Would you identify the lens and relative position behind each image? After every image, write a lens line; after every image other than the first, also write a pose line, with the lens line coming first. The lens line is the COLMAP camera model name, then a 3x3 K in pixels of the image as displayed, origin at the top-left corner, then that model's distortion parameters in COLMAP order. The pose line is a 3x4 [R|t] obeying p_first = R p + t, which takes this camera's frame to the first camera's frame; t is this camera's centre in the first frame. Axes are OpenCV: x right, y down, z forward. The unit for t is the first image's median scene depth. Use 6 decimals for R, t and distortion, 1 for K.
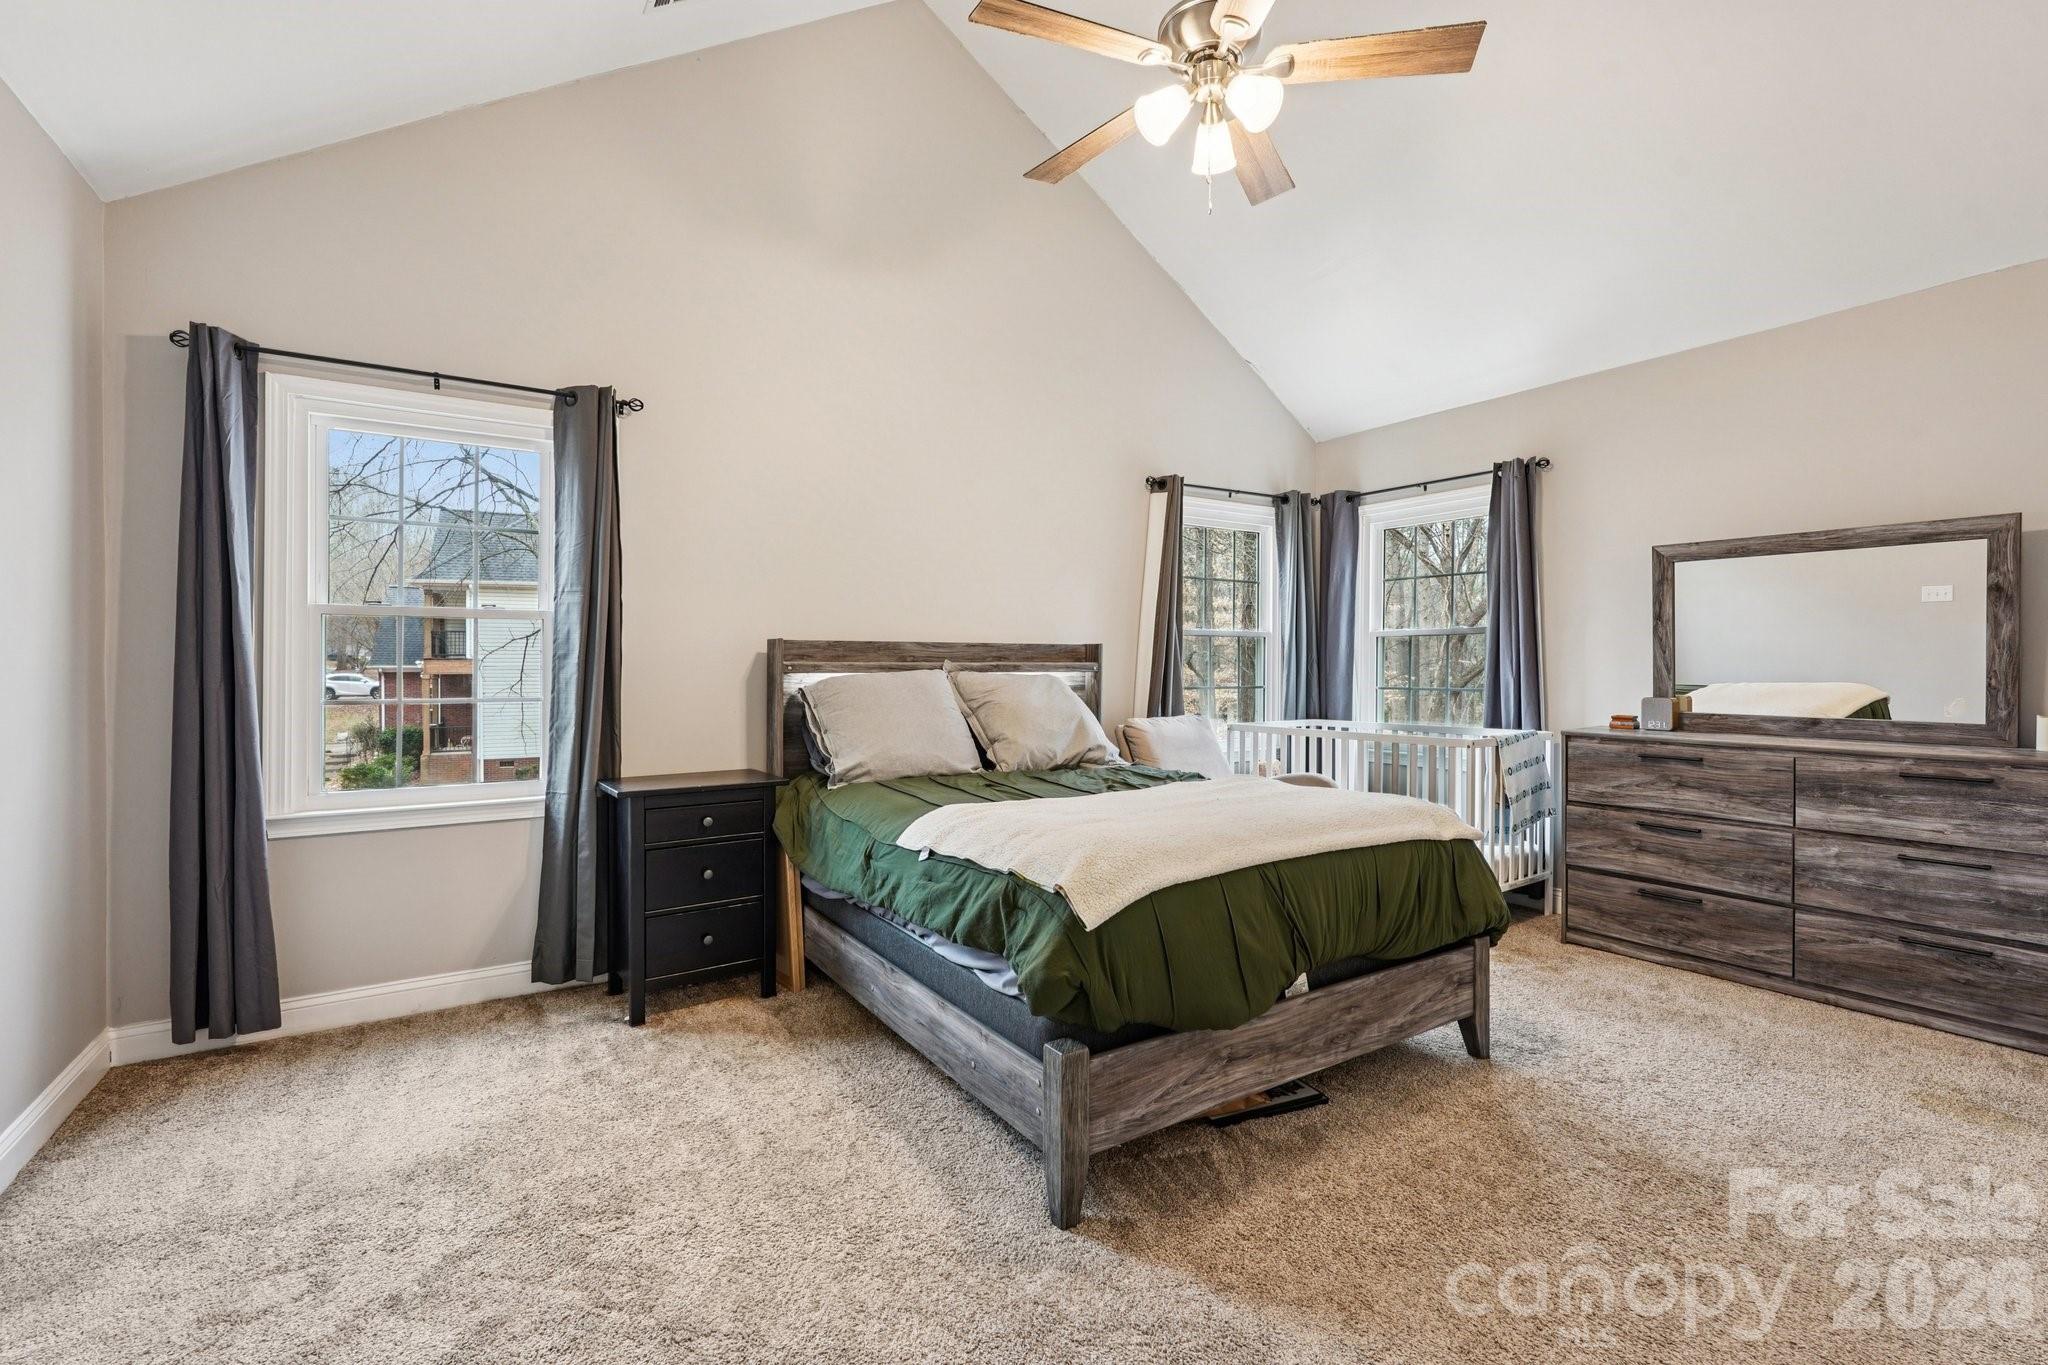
lens RADIAL K [[915.0, 0, 1017.2], [0, 915.0, 700.8], [0, 0, 1]] dist [-0.018014, 0.010304]
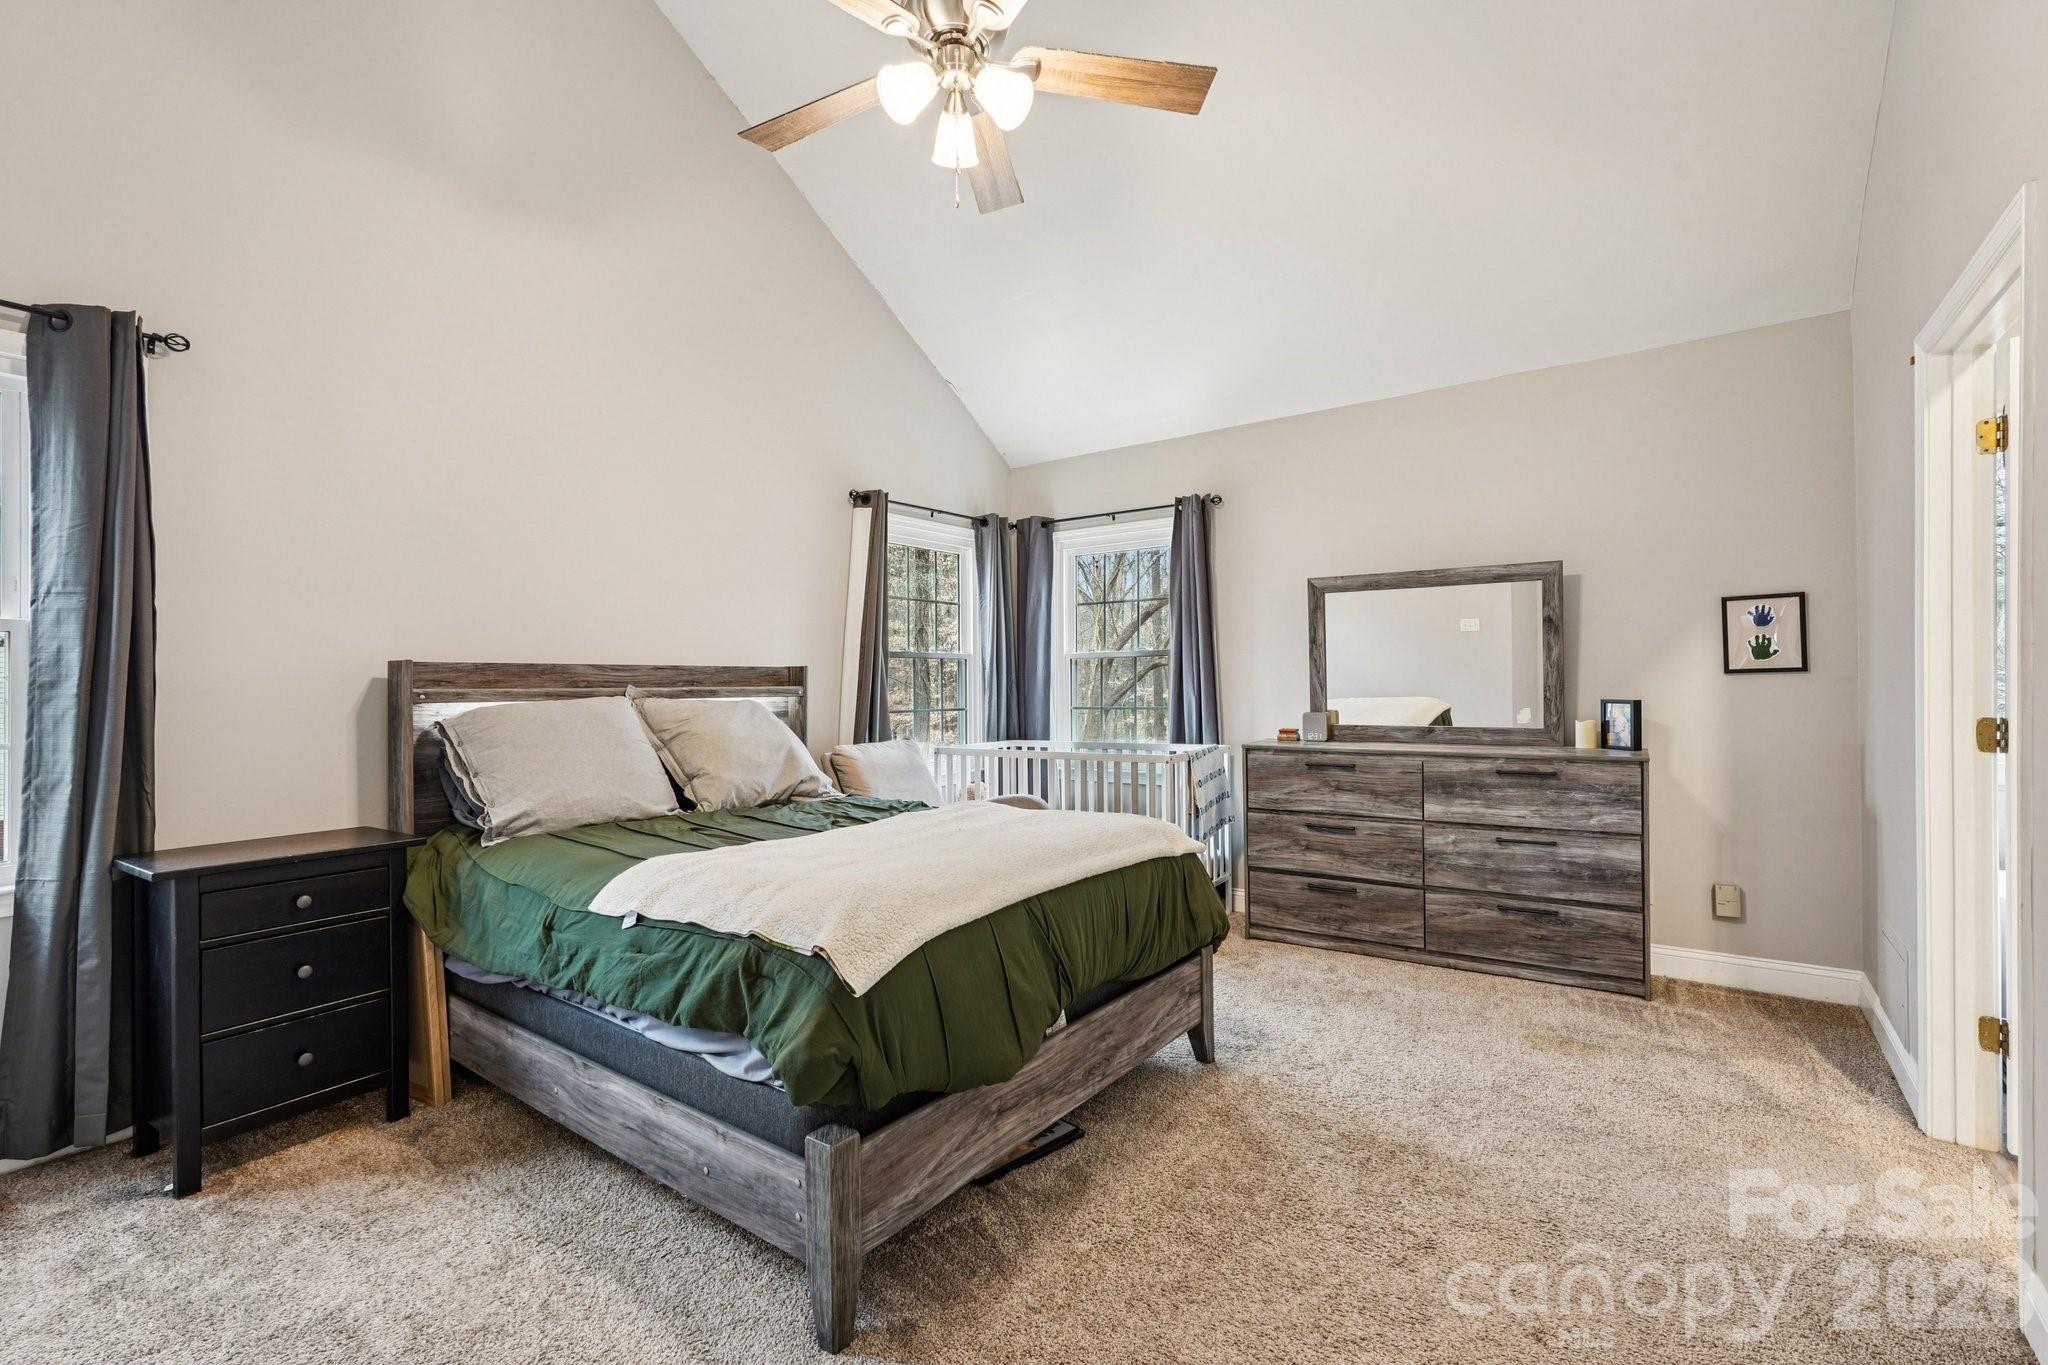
lens RADIAL K [[915.0, 0, 1017.2], [0, 915.0, 700.8], [0, 0, 1]] dist [-0.018014, 0.010304]
pose [[0.934429, -0.015578, 0.355809, -0.056441], [0.024510, 0.999487, -0.020607, -0.004128], [-0.355305, 0.027977, 0.934331, 0.088908]]
